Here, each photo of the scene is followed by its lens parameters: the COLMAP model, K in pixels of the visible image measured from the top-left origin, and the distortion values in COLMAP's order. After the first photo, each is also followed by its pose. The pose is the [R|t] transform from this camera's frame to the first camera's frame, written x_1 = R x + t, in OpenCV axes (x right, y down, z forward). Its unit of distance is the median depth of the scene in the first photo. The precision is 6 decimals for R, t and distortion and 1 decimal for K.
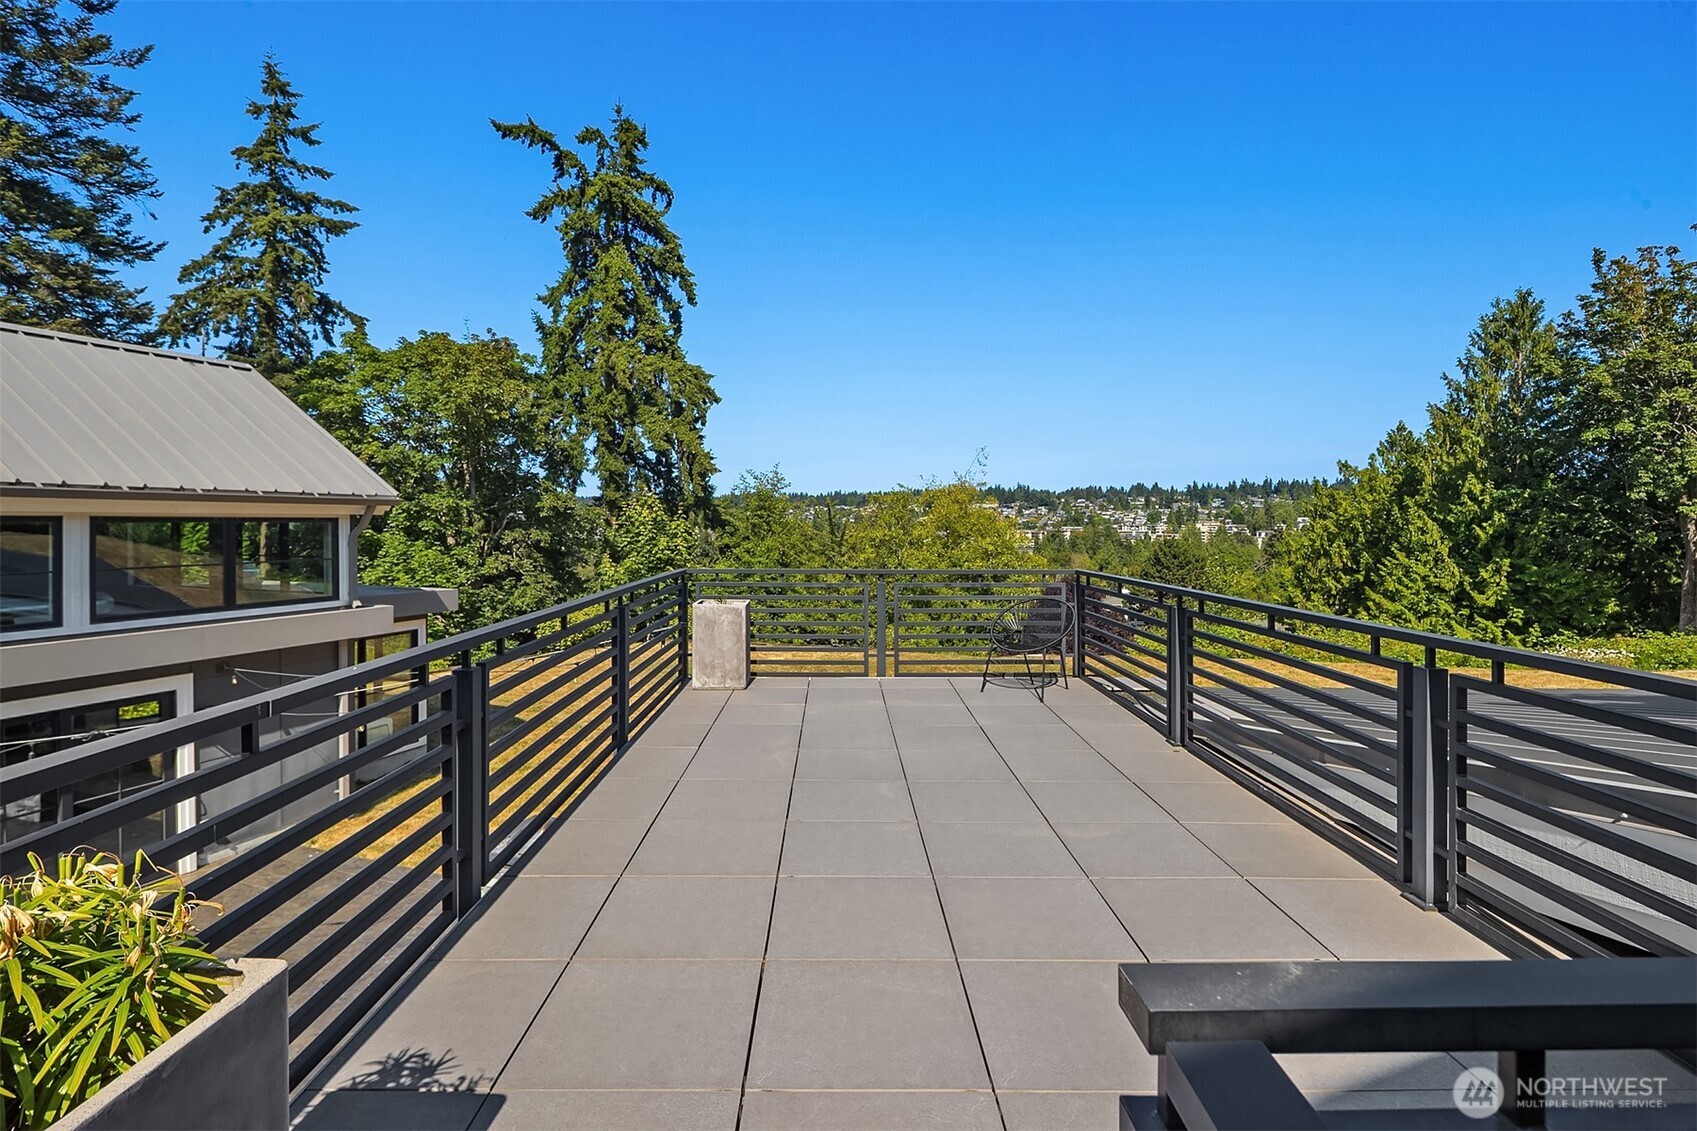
lens RADIAL K [[820.3, 0, 840.4], [0, 820.3, 531.1], [0, 0, 1]] dist [0.000418, -0.000783]
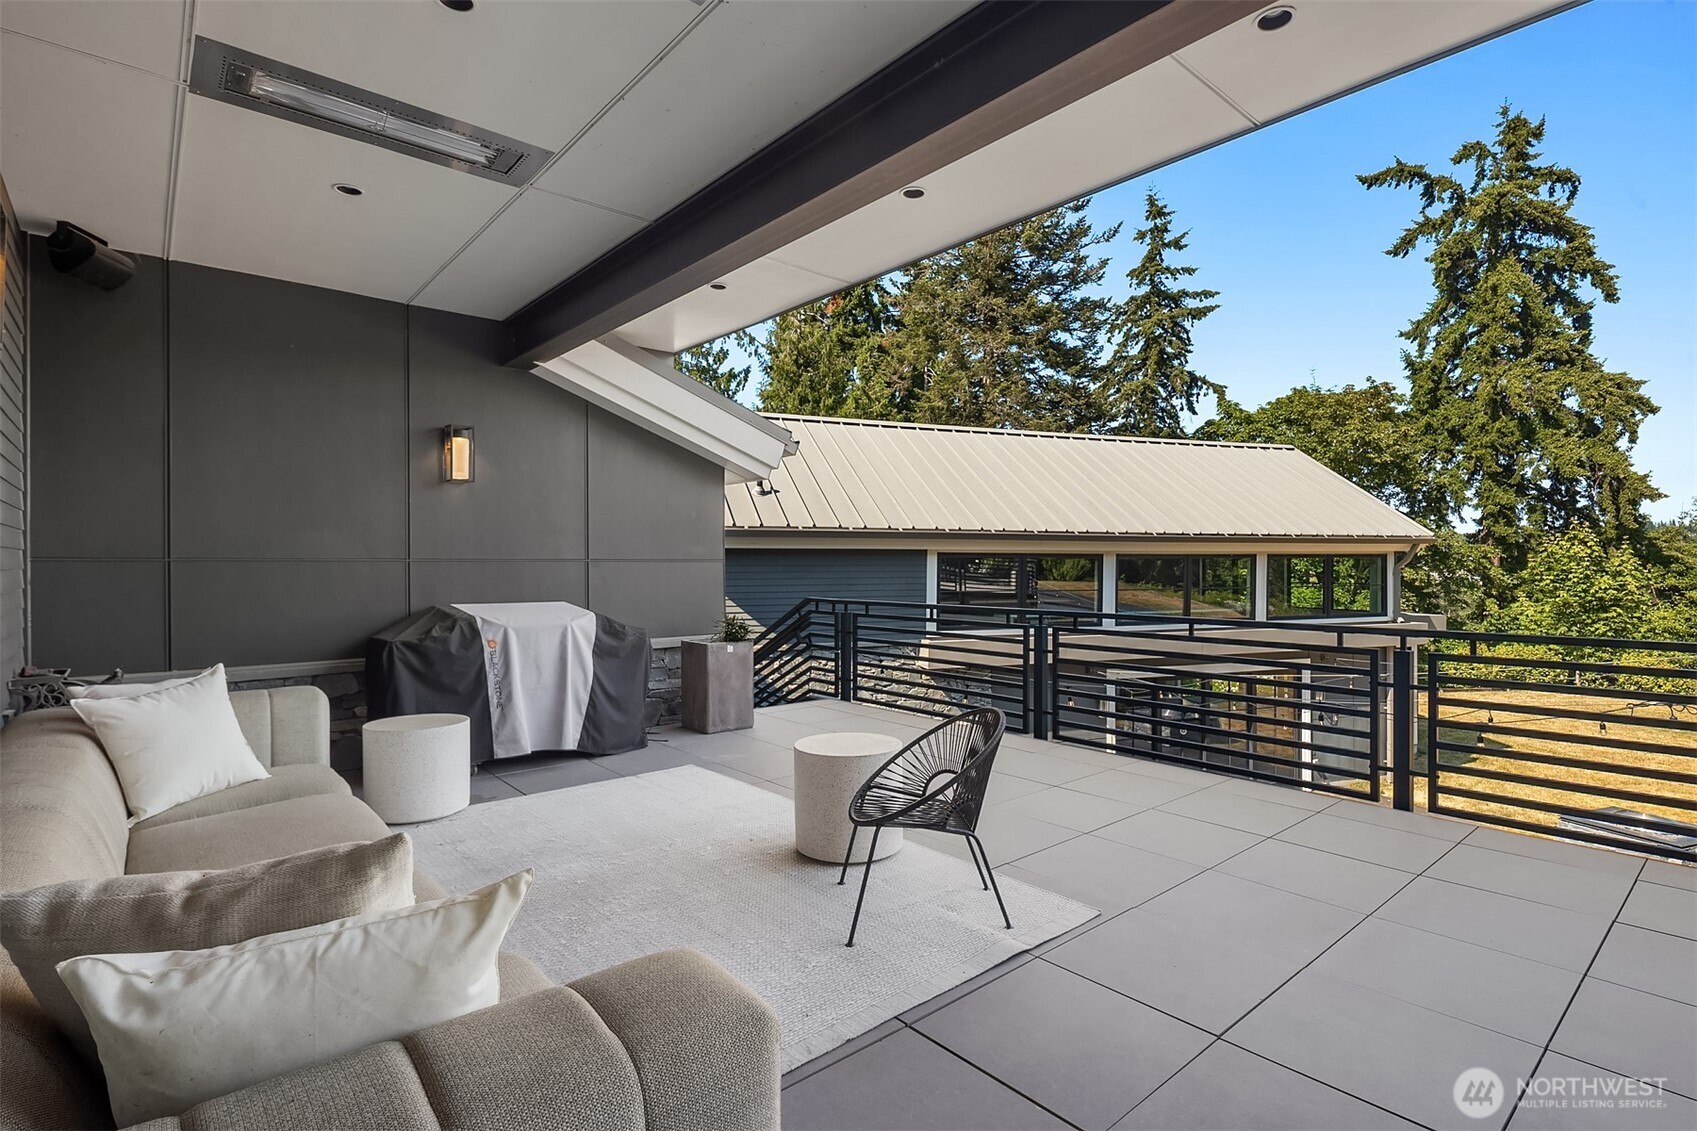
lens RADIAL K [[820.3, 0, 848.7], [0, 820.3, 568.7], [0, 0, 1]] dist [0.000418, -0.000783]
pose [[0.645531, -0.006700, -0.763705, -0.045764], [0.000942, 0.999968, -0.007976, 0.004863], [0.763734, 0.004429, 0.645516, -0.146545]]
